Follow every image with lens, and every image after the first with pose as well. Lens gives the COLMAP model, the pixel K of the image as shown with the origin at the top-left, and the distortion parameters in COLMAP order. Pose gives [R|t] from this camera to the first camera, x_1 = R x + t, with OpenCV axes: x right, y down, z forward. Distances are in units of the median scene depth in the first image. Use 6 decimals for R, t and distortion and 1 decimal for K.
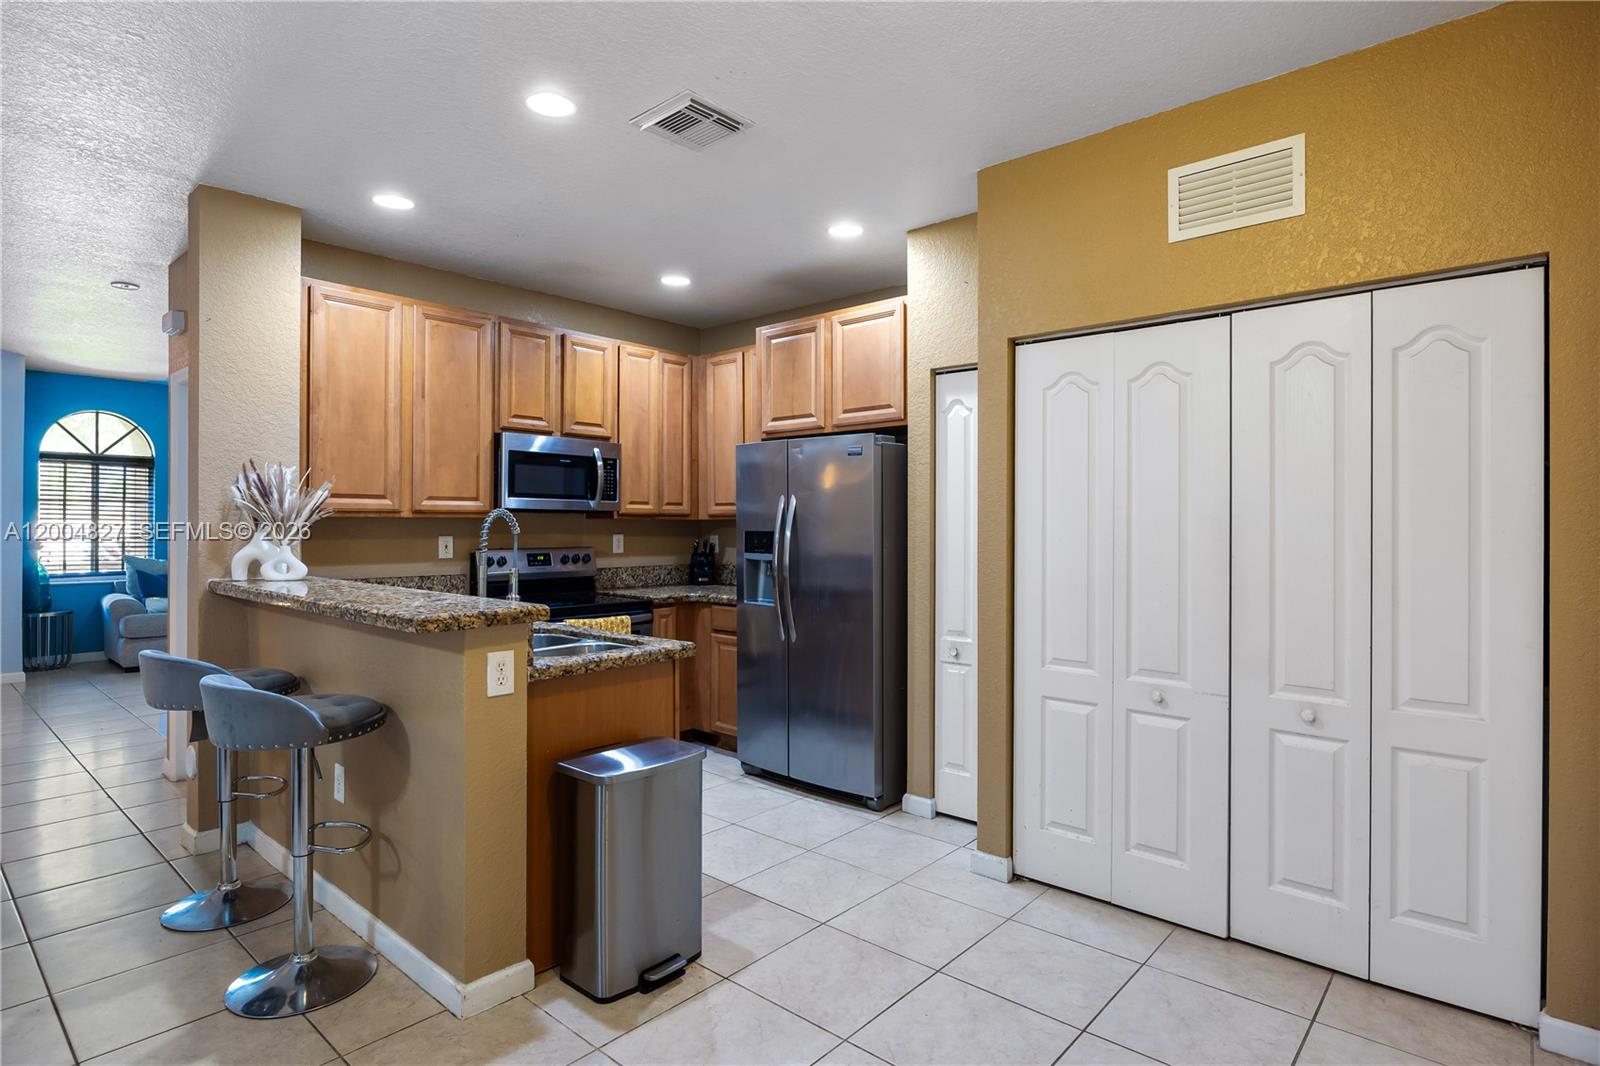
lens RADIAL K [[832.0, 0, 800.0], [0, 832.0, 533.0], [0, 0, 1]] dist [-0.001298, -0.001724]
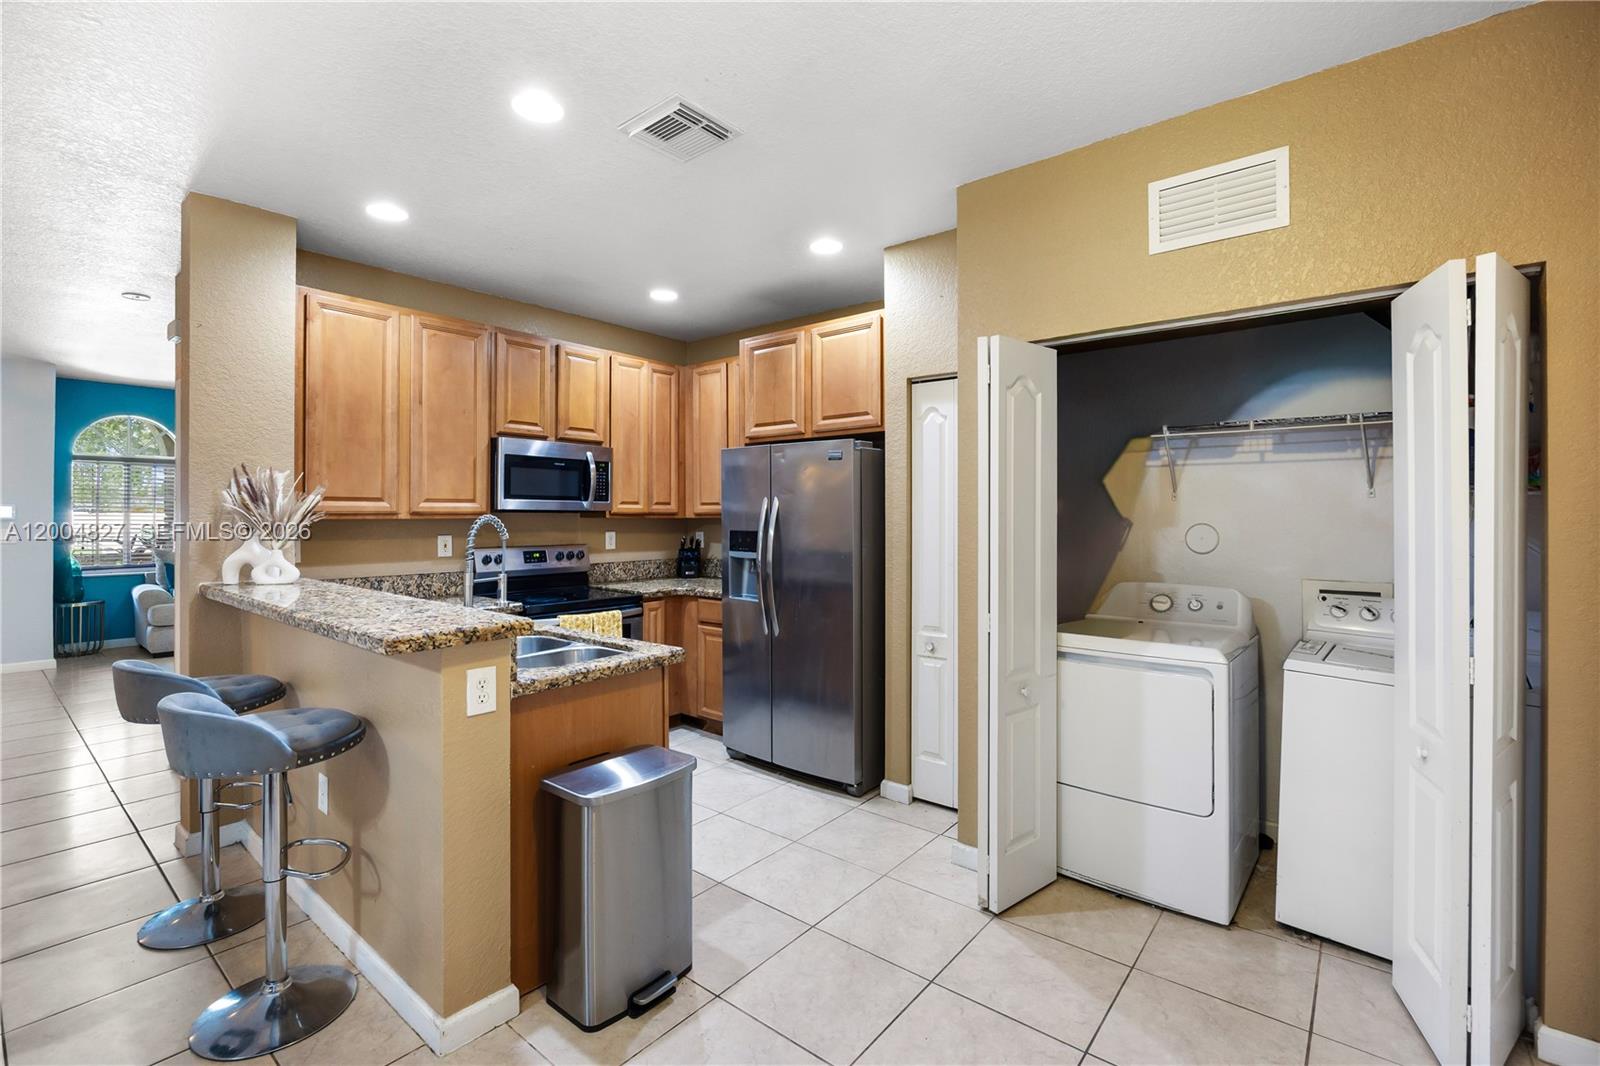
lens RADIAL K [[708.3, 0, 794.7], [0, 708.3, 520.3], [0, 0, 1]] dist [-0.008394, -0.000078]
pose [[0.999401, -0.001827, 0.034548, -0.016935], [0.001888, 0.999997, -0.001743, -0.015636], [-0.034544, 0.001808, 0.999402, 0.107281]]
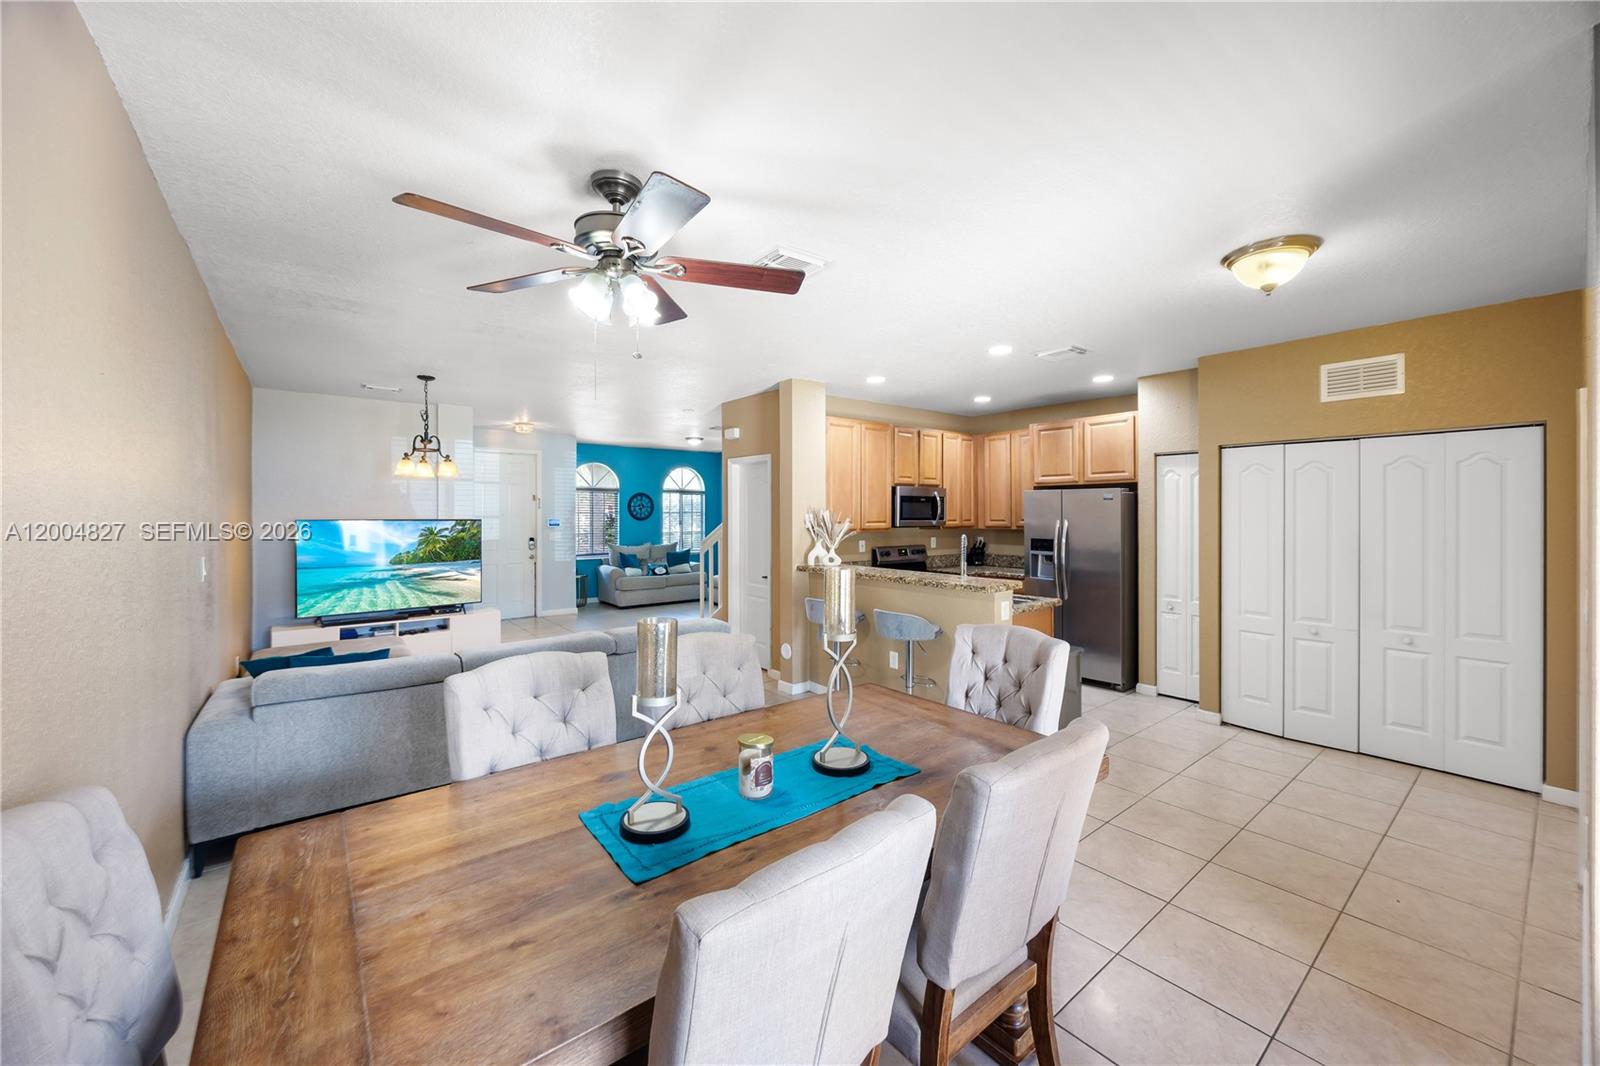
lens RADIAL K [[617.4, 0, 794.2], [0, 617.4, 518.8], [0, 0, 1]] dist [-0.000559, 0.000166]
pose [[0.984748, -0.003435, -0.173952, -0.392861], [0.003833, 0.999991, 0.001953, -0.057234], [0.173944, -0.002590, 0.984752, -0.487971]]
